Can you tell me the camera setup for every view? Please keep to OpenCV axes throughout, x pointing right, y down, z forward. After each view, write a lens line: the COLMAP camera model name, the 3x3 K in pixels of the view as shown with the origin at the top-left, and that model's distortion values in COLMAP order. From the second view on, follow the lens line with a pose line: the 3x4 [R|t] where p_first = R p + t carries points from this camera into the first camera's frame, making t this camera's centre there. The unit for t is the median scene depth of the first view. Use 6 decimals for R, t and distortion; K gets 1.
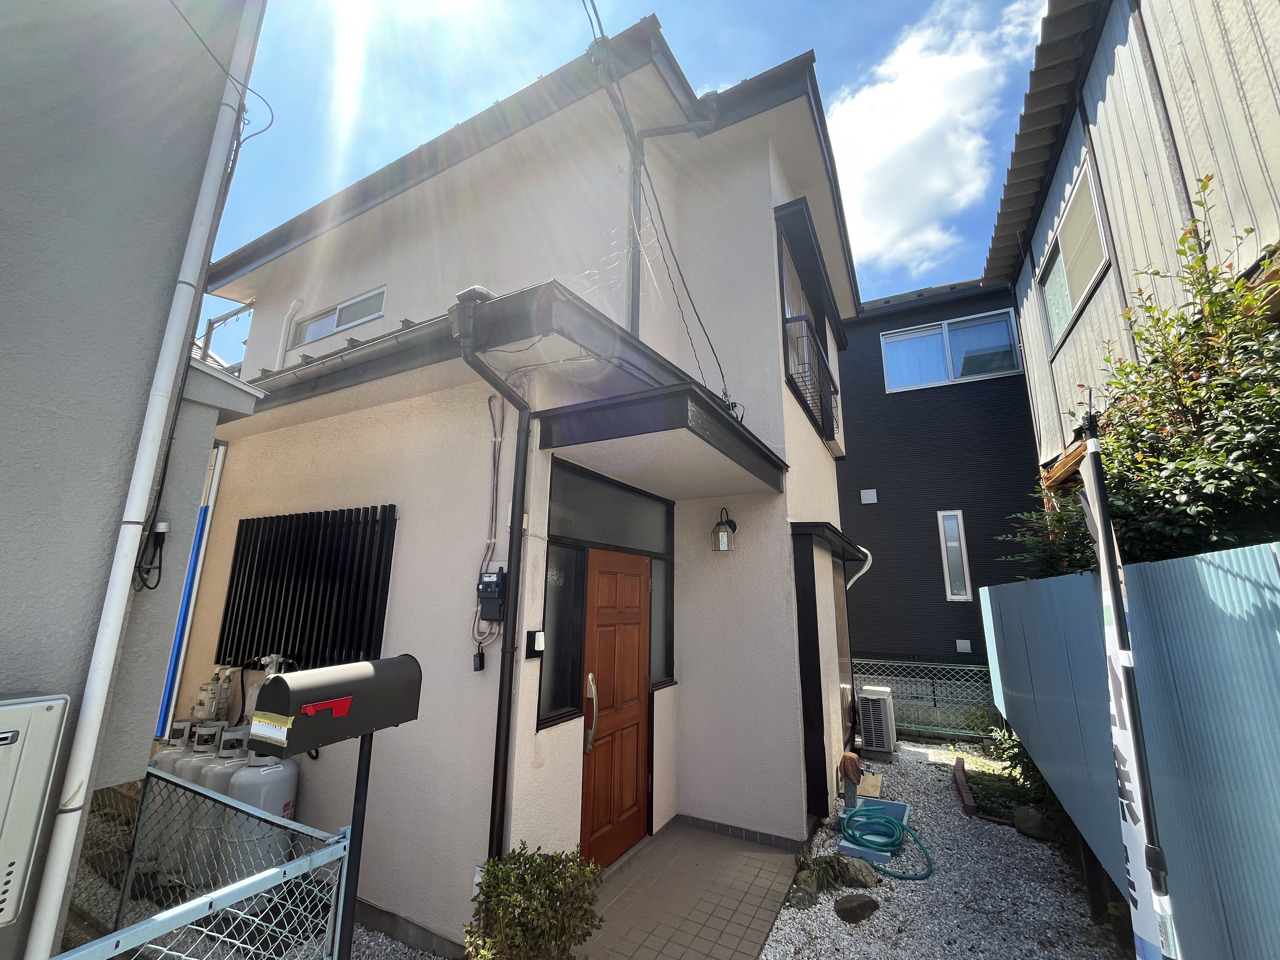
lens RADIAL K [[521.6, 0, 640.9], [0, 521.6, 477.0], [0, 0, 1]] dist [-0.001699, -0.000325]
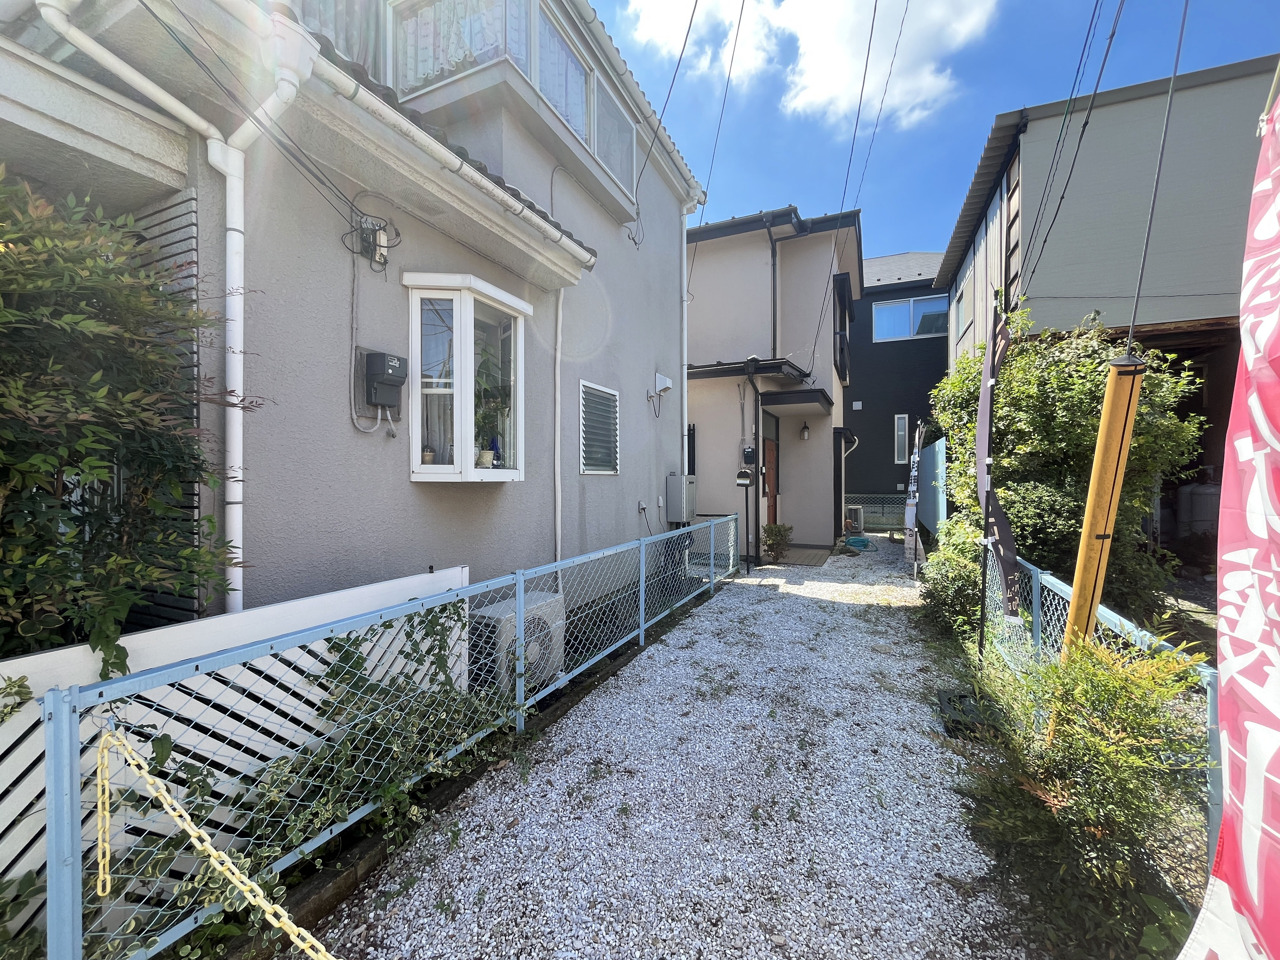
lens RADIAL K [[521.6, 0, 640.9], [0, 521.6, 477.0], [0, 0, 1]] dist [-0.001699, -0.000325]
pose [[0.998003, -0.013457, 0.061716, -0.991917], [-0.000540, 0.975190, 0.221371, -0.292305], [-0.063164, -0.220962, 0.973235, -1.754818]]
